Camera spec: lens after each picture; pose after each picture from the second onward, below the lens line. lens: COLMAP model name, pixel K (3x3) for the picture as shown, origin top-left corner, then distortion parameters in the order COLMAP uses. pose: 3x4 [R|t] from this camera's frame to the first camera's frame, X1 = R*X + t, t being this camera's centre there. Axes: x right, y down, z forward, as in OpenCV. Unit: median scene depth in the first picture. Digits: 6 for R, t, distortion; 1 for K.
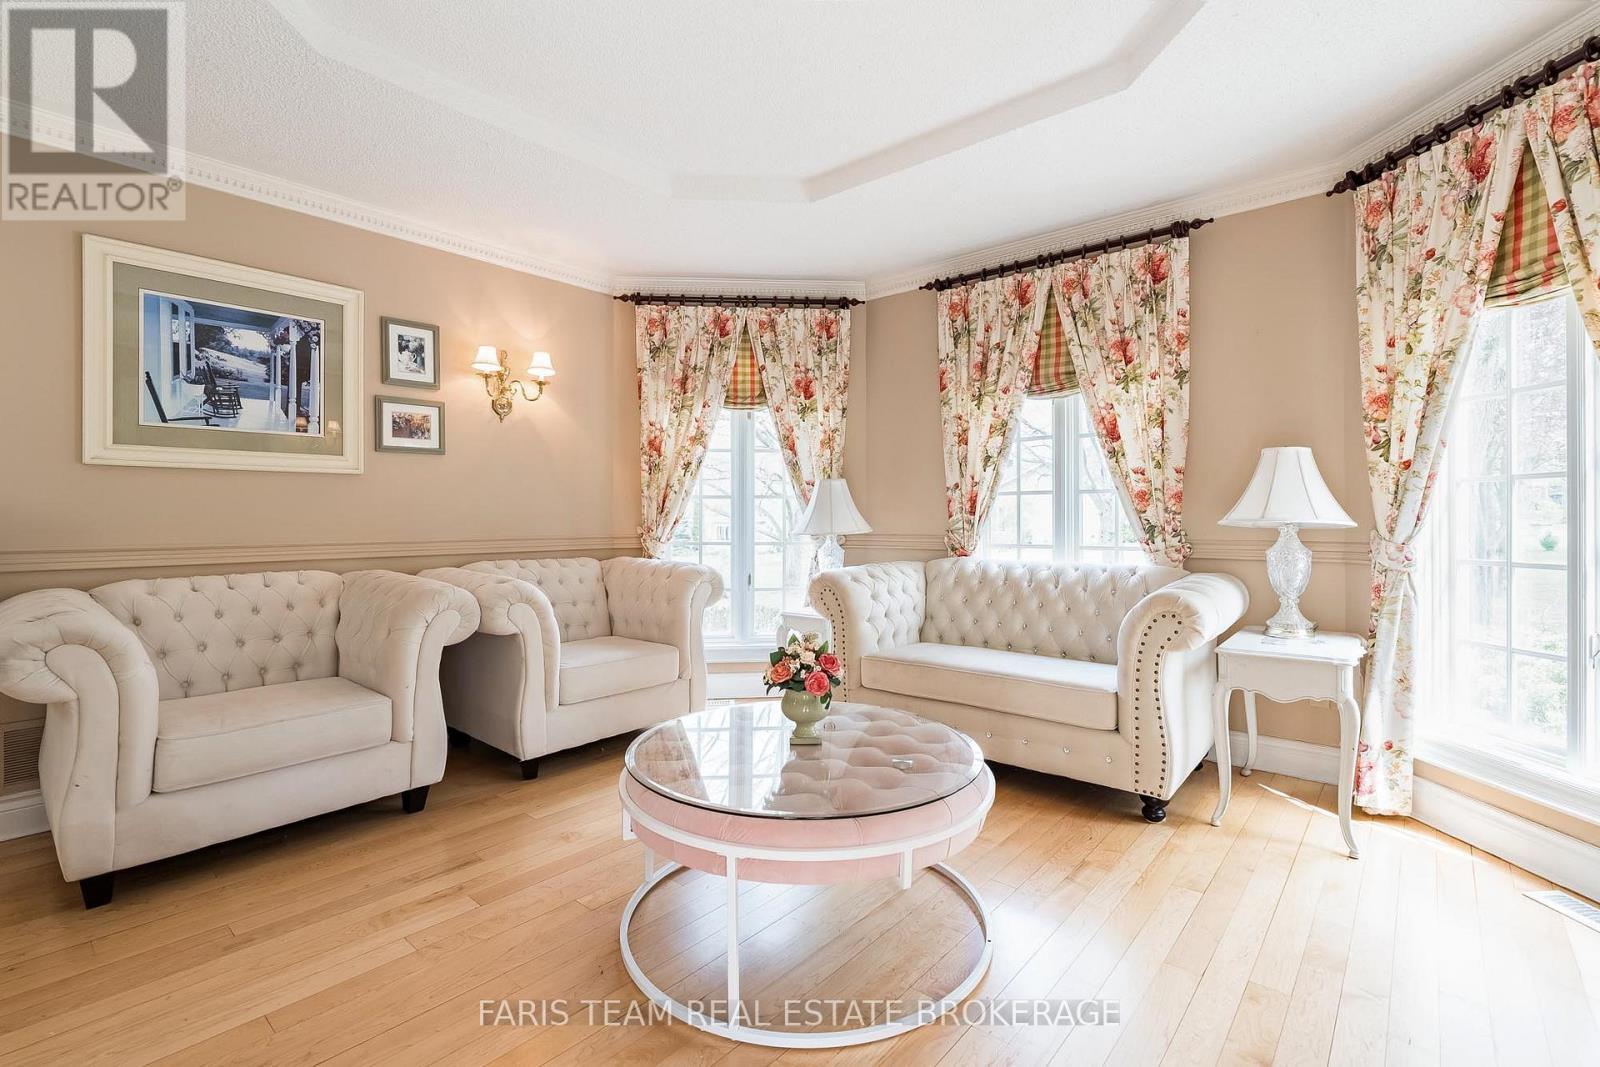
lens RADIAL K [[743.8, 0, 778.5], [0, 743.8, 512.5], [0, 0, 1]] dist [-0.012146, 0.000697]
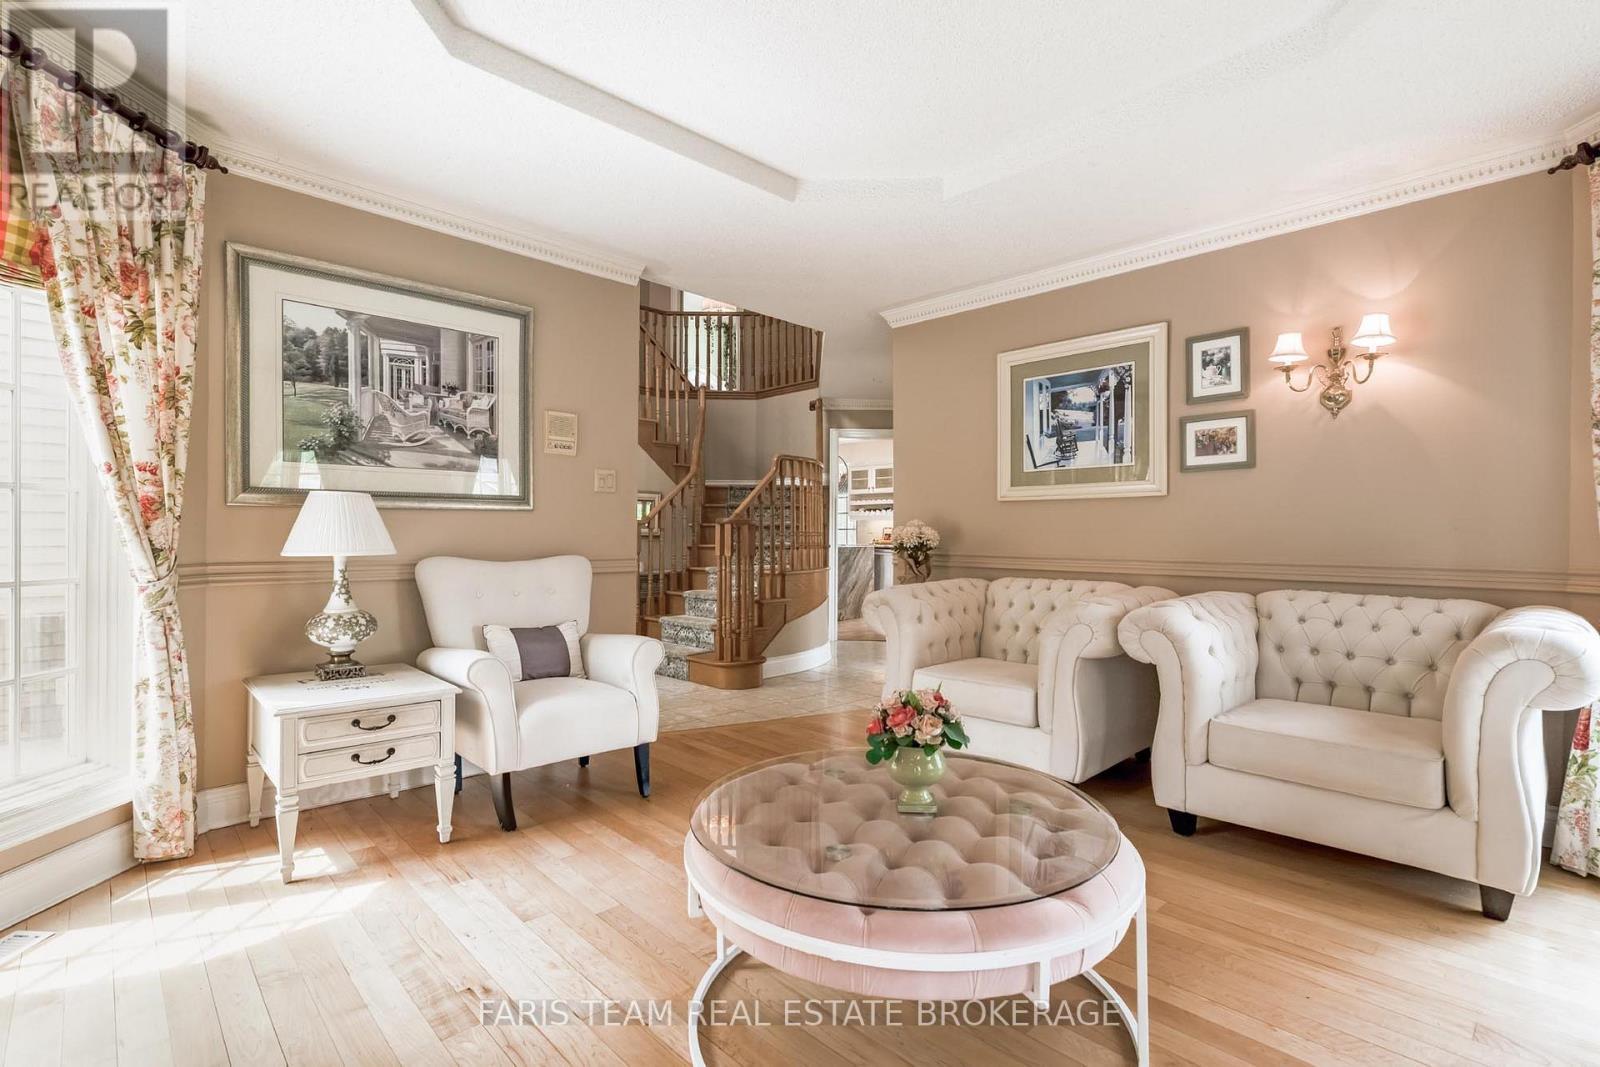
lens RADIAL K [[743.8, 0, 798.6], [0, 743.8, 533.8], [0, 0, 1]] dist [-0.012146, 0.000697]
pose [[-0.075020, 0.006712, -0.997159, 0.459903], [0.009424, 0.999937, 0.006021, -0.007489], [0.997138, -0.008945, -0.075078, 0.482847]]
